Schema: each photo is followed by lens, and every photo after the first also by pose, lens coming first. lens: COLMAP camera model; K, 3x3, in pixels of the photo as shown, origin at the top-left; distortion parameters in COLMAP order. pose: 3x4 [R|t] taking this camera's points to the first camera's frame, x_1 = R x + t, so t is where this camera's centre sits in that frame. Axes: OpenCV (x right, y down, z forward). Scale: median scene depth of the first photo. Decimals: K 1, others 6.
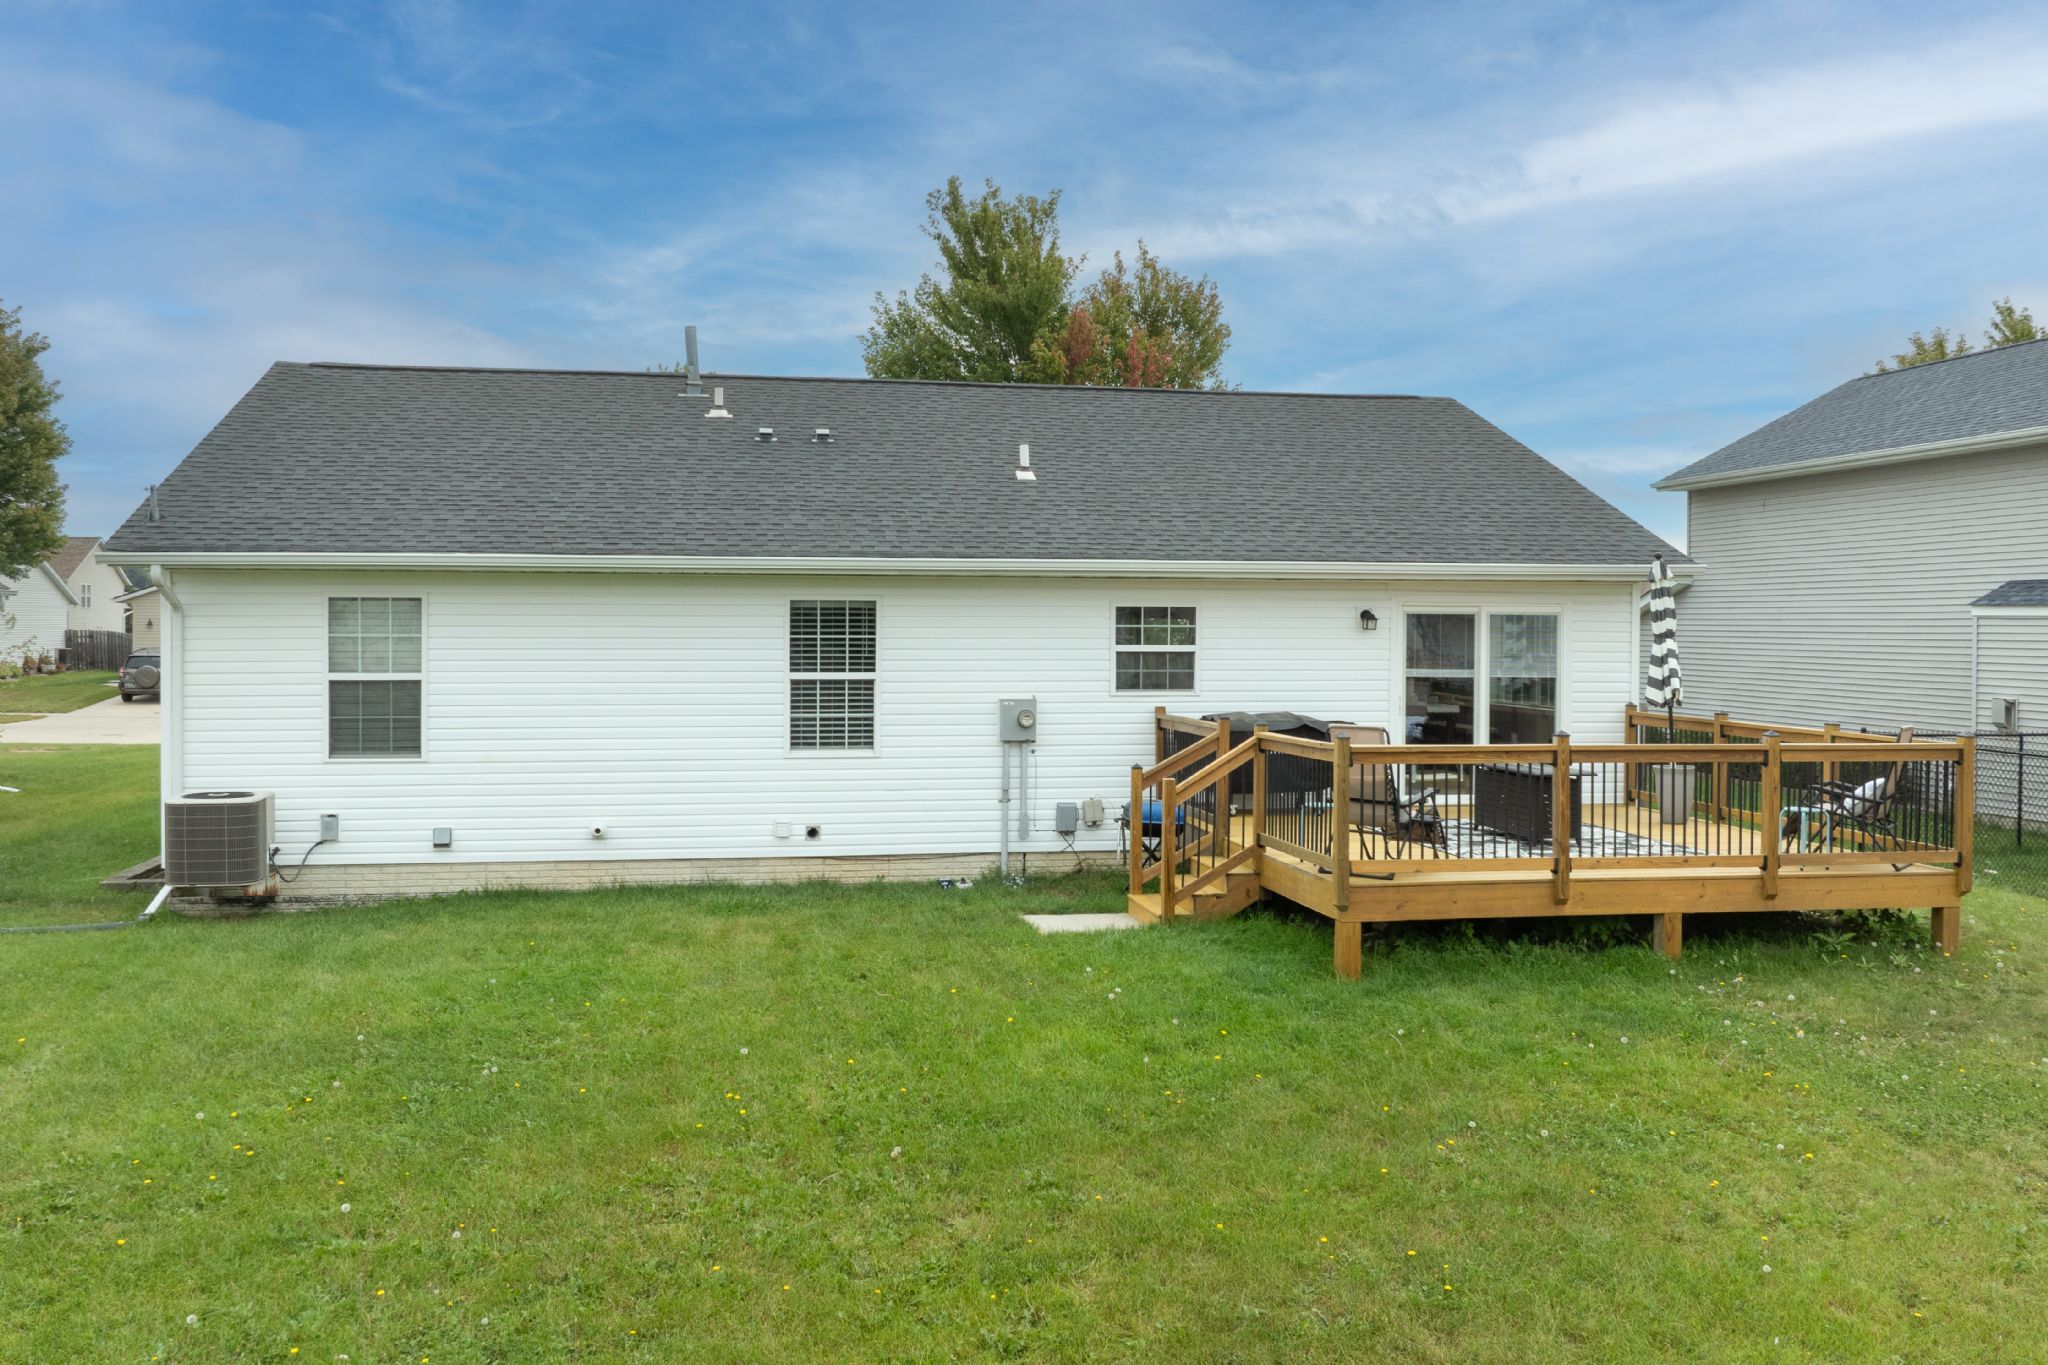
lens RADIAL K [[1694.8, 0, 1020.4], [0, 1694.8, 654.3], [0, 0, 1]] dist [-0.038963, -0.017986]
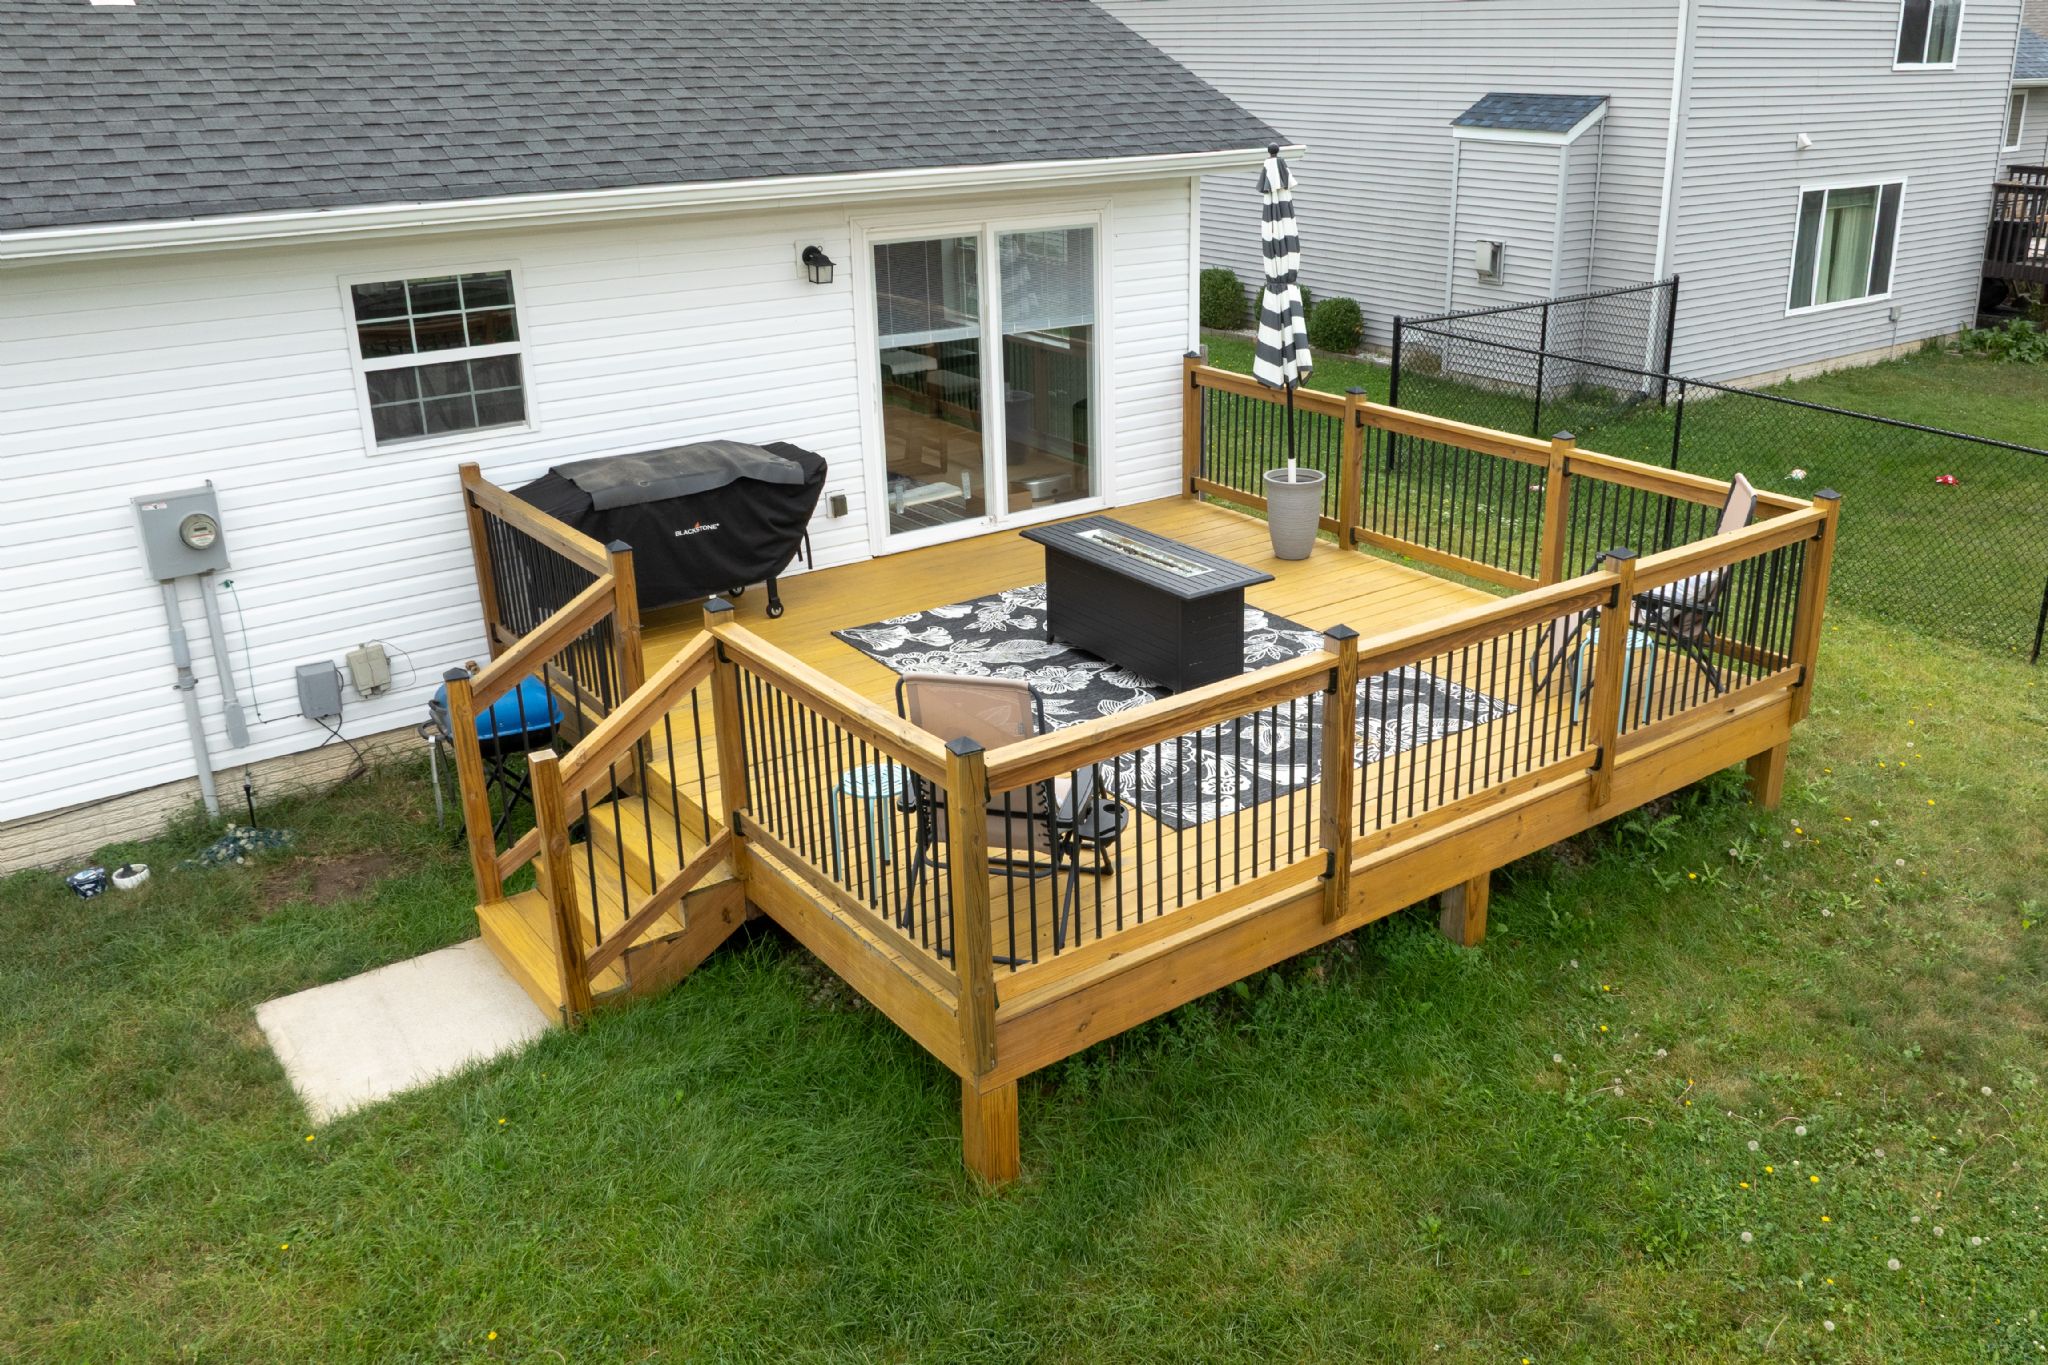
lens RADIAL K [[1646.7, 0, 1118.2], [0, 1646.7, 647.5], [0, 0, 1]] dist [-0.038549, 0.010492]
pose [[0.884986, -0.171071, 0.433053, 0.029640], [0.017168, 0.941417, 0.336807, -0.088331], [-0.465302, -0.290635, 0.836078, 0.449921]]
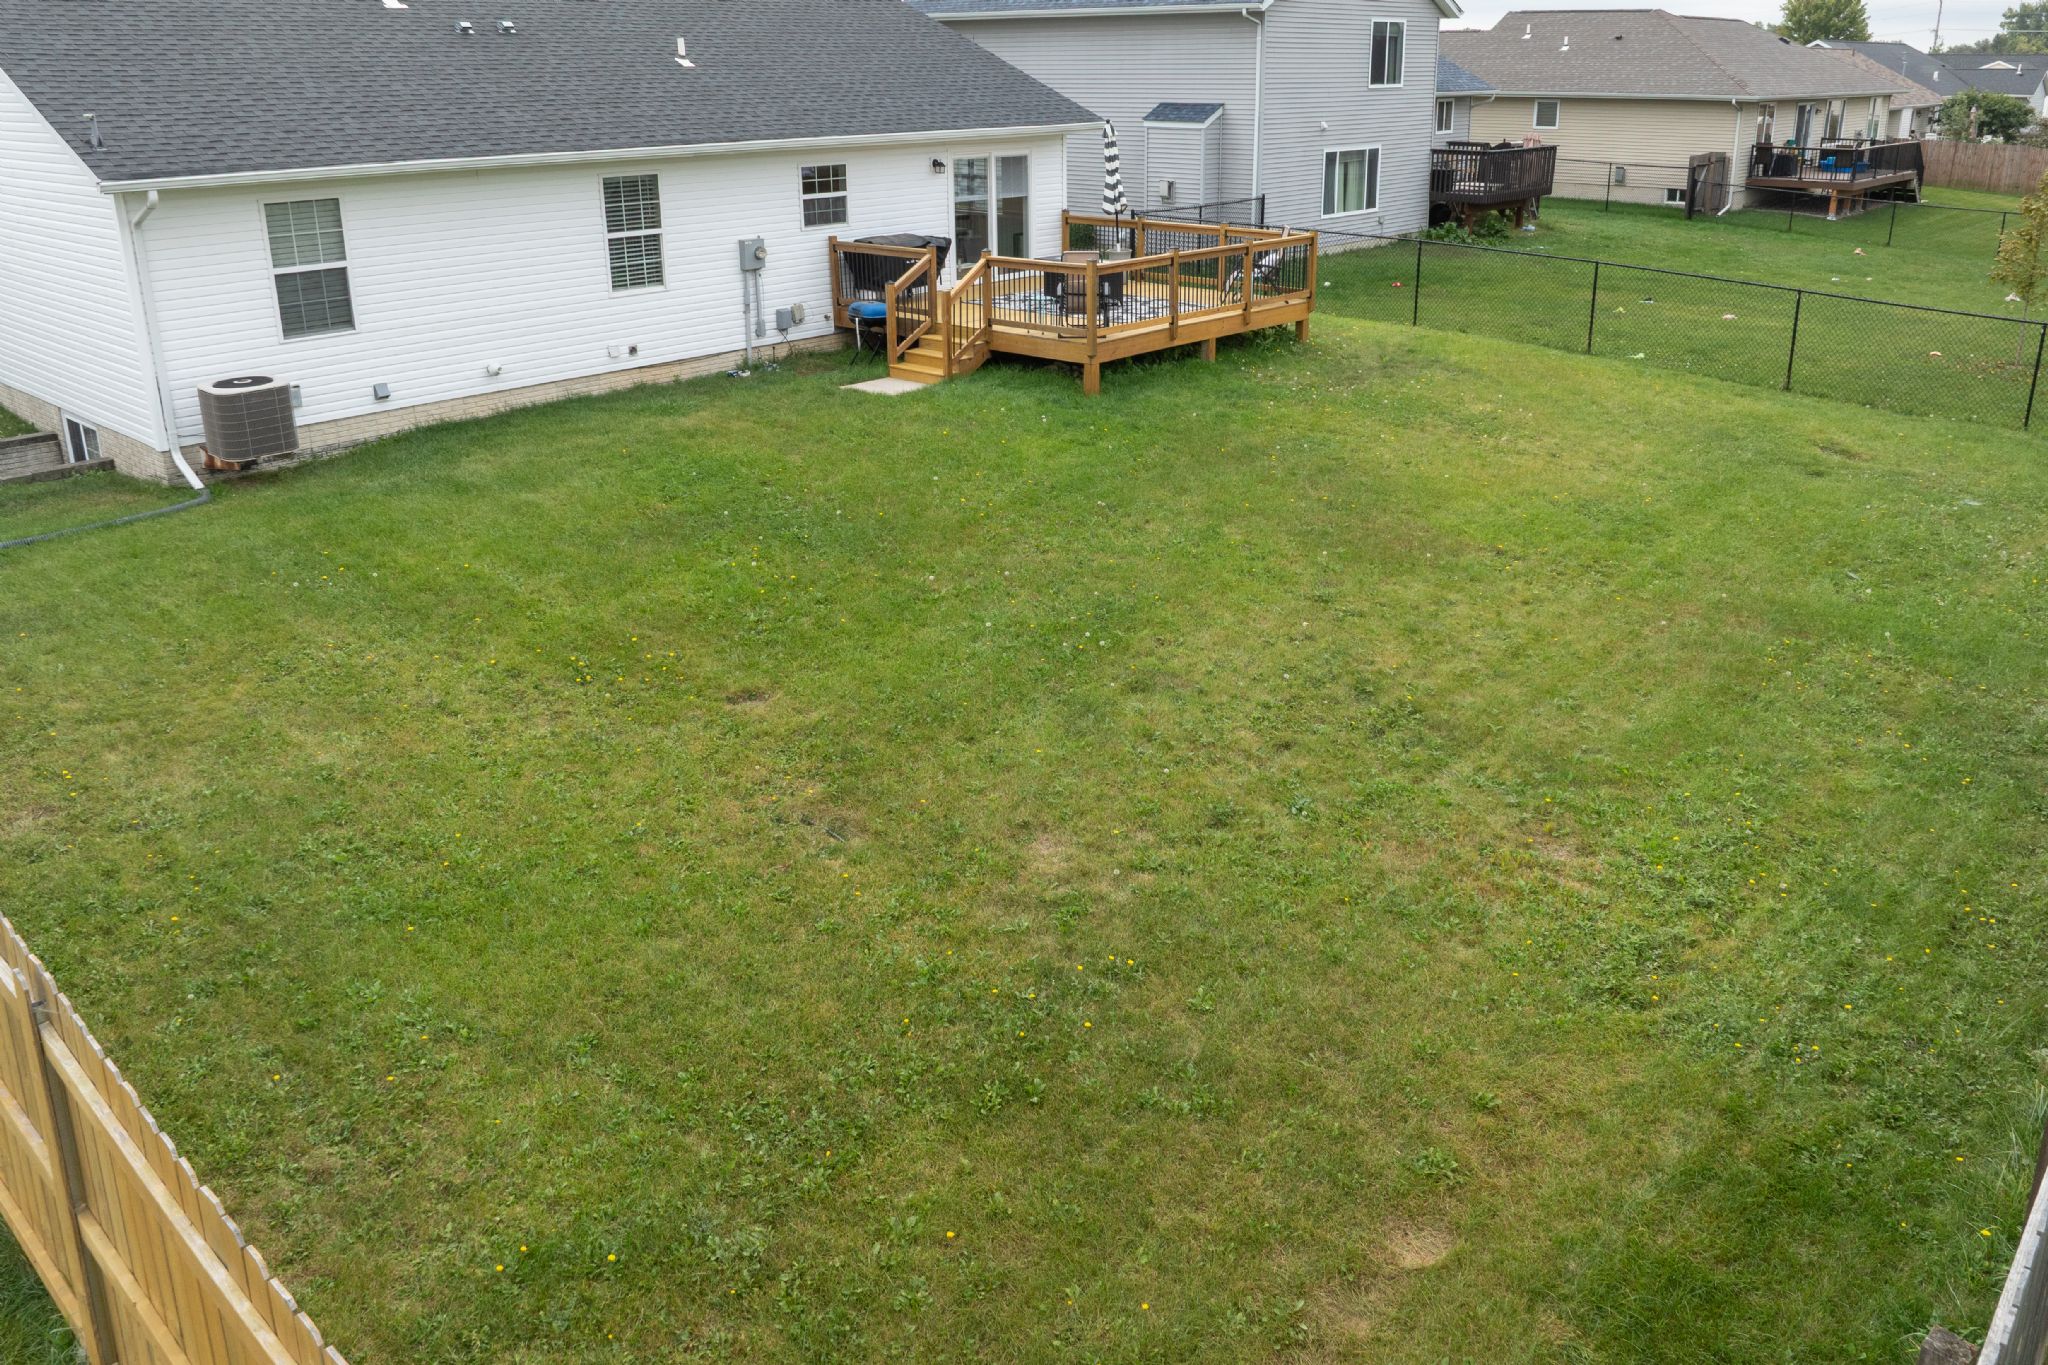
lens RADIAL K [[1525.7, 0, 1040.7], [0, 1525.7, 537.4], [0, 0, 1]] dist [-0.025949, -0.012154]
pose [[0.790732, -0.191950, 0.581290, -0.595459], [0.021142, 0.957565, 0.287442, -0.095079], [-0.611798, -0.215000, 0.761235, -0.168453]]
